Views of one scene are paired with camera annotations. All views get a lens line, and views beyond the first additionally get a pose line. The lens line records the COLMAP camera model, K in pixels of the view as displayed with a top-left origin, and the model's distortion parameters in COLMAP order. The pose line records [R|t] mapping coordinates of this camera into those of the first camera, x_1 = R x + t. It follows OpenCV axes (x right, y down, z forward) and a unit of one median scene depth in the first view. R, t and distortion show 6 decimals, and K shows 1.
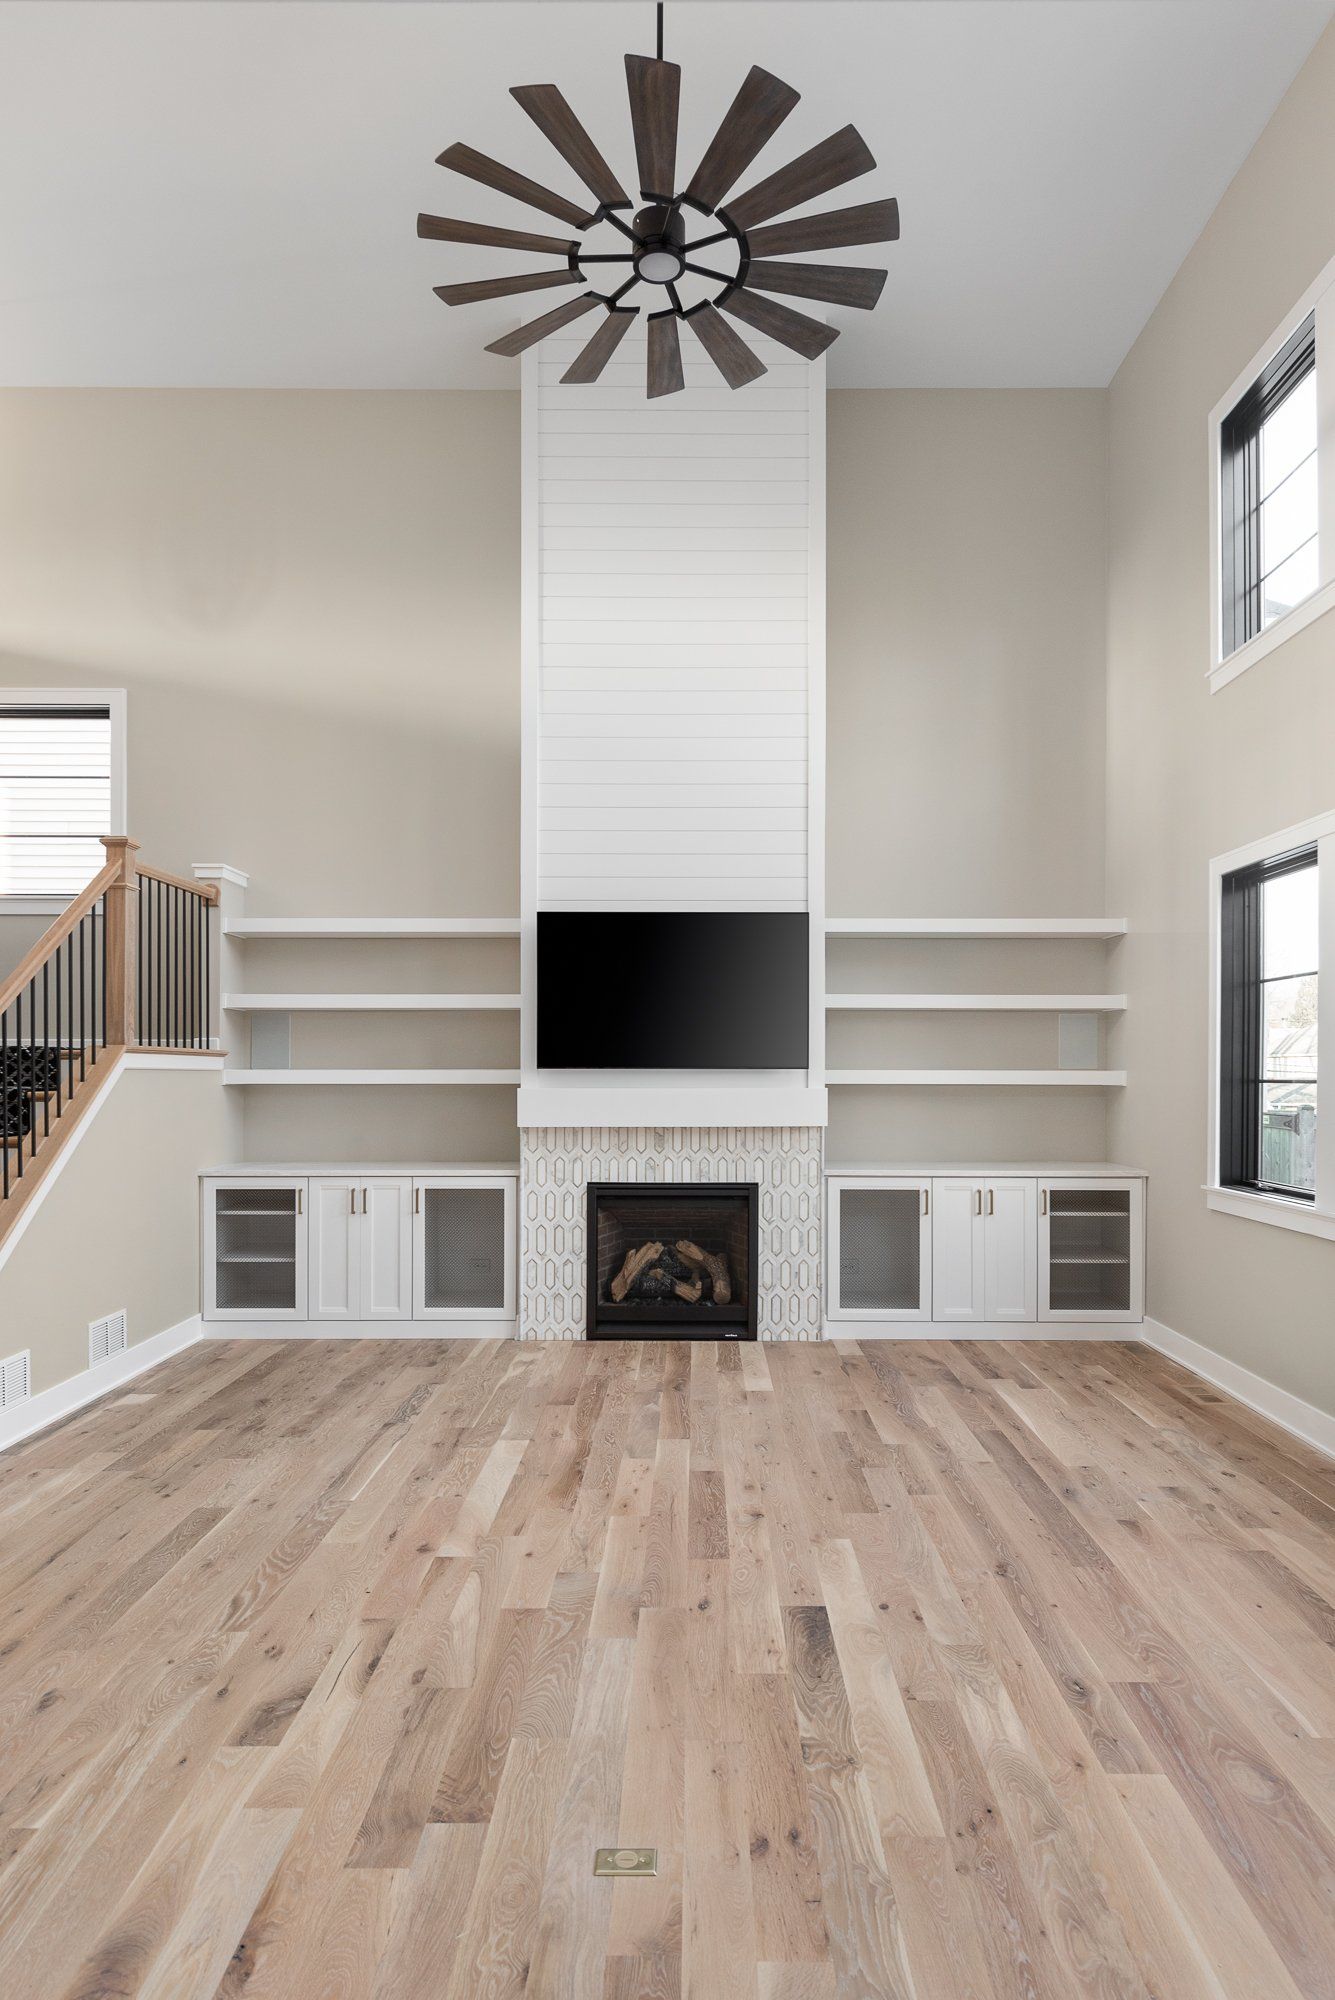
lens RADIAL K [[1216.7, 0, 676.3], [0, 1216.7, 1055.2], [0, 0, 1]] dist [0.013894, -0.011139]
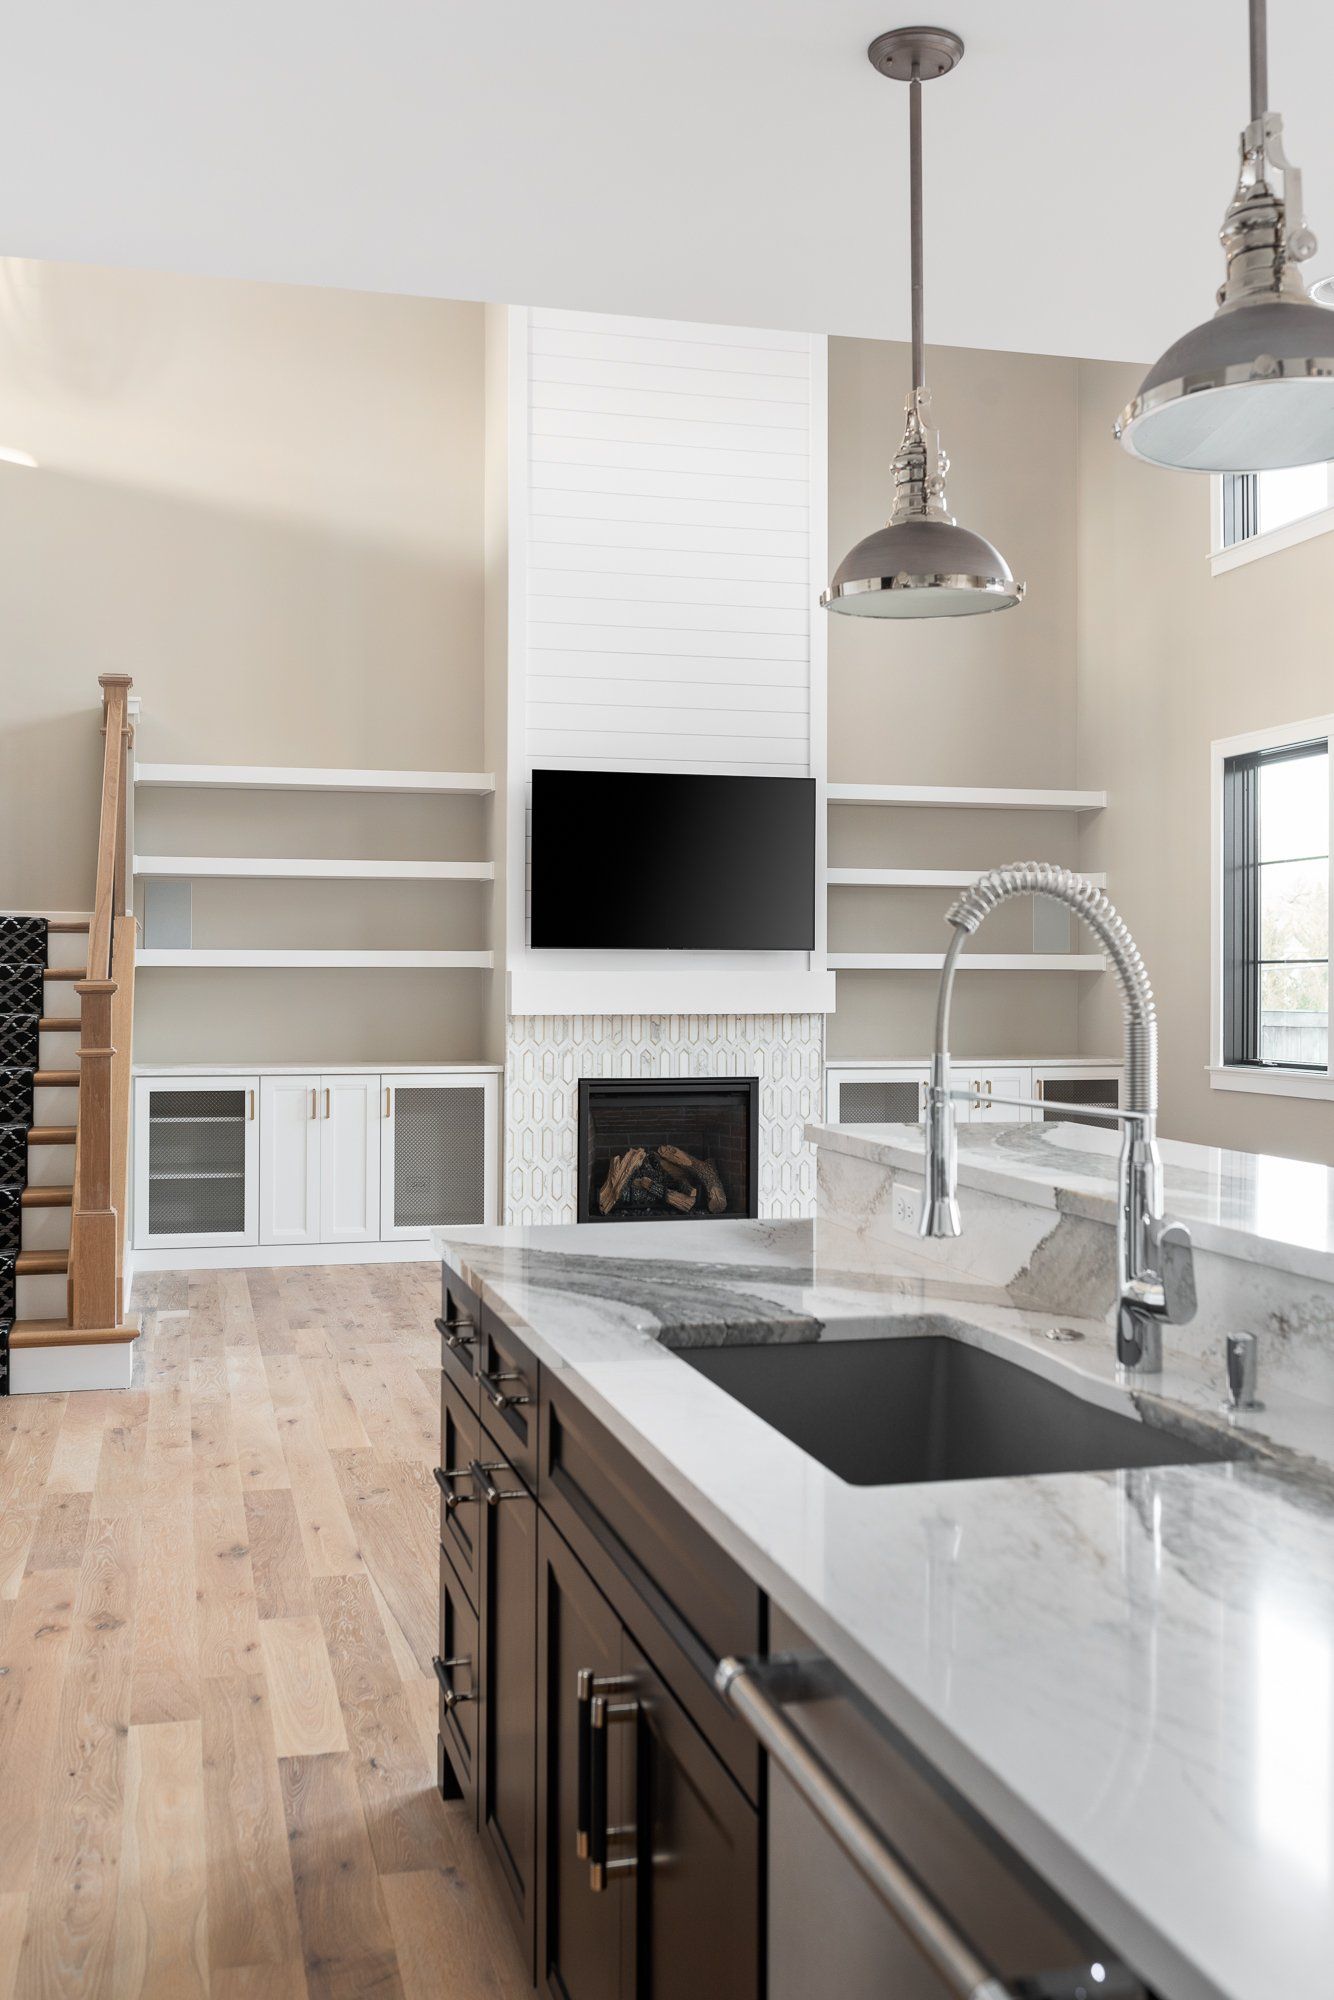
lens RADIAL K [[1894.2, 0, 797.0], [0, 1894.2, 1020.7], [0, 0, 1]] dist [0.004669, 0.000000]
pose [[0.953477, -0.009018, 0.301332, -0.332123], [-0.001590, 0.999388, 0.034939, 0.014212], [-0.301463, -0.033793, 0.952879, -0.352781]]
